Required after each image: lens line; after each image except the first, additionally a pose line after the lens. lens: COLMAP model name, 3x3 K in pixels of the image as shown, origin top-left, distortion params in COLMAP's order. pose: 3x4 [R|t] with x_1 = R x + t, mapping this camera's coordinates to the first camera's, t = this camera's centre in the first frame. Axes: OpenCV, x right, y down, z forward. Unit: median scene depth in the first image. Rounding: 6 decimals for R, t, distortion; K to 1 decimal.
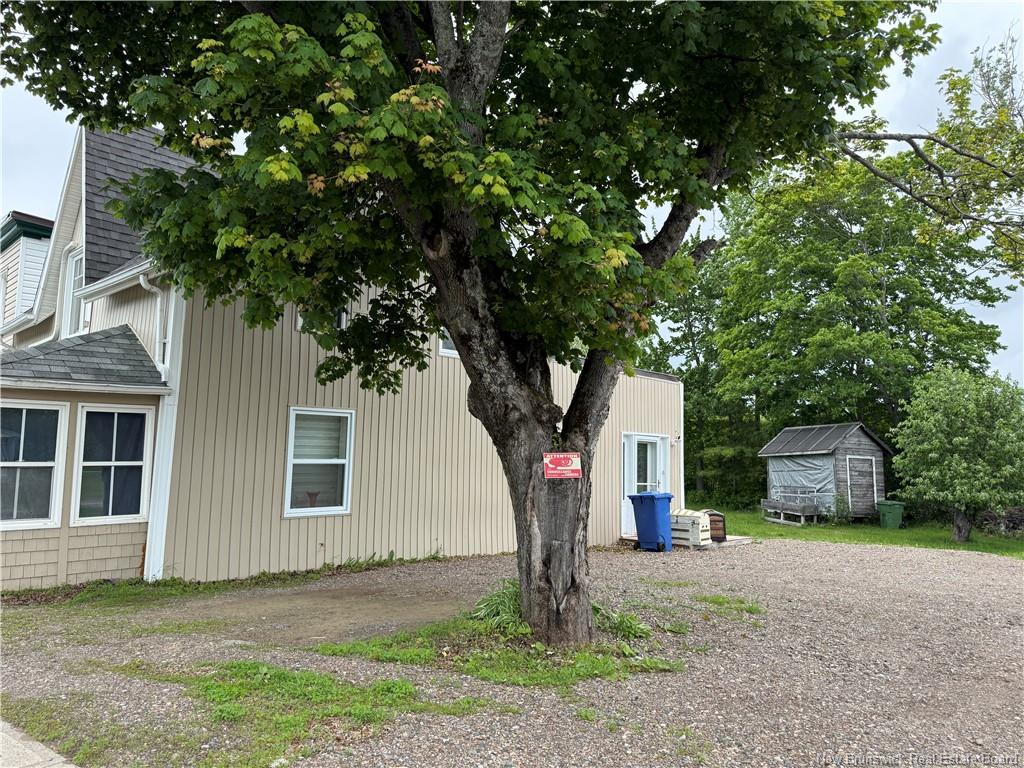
lens RADIAL K [[599.9, 0, 512.0], [0, 599.9, 384.0], [0, 0, 1]] dist [-0.001341, -0.001231]
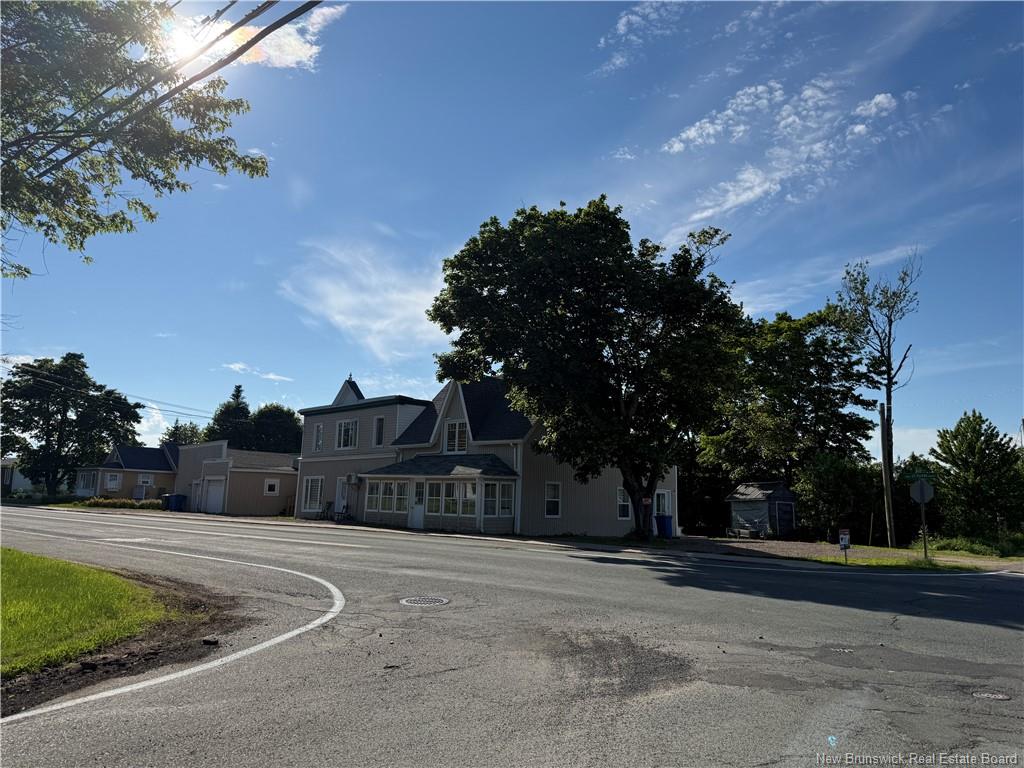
lens RADIAL K [[599.9, 0, 512.0], [0, 599.9, 384.0], [0, 0, 1]] dist [-0.001341, -0.001231]
pose [[0.999870, 0.015930, 0.002463, -0.589454], [-0.015724, 0.997530, -0.068454, -0.256153], [-0.003548, 0.068406, 0.997651, -2.172880]]
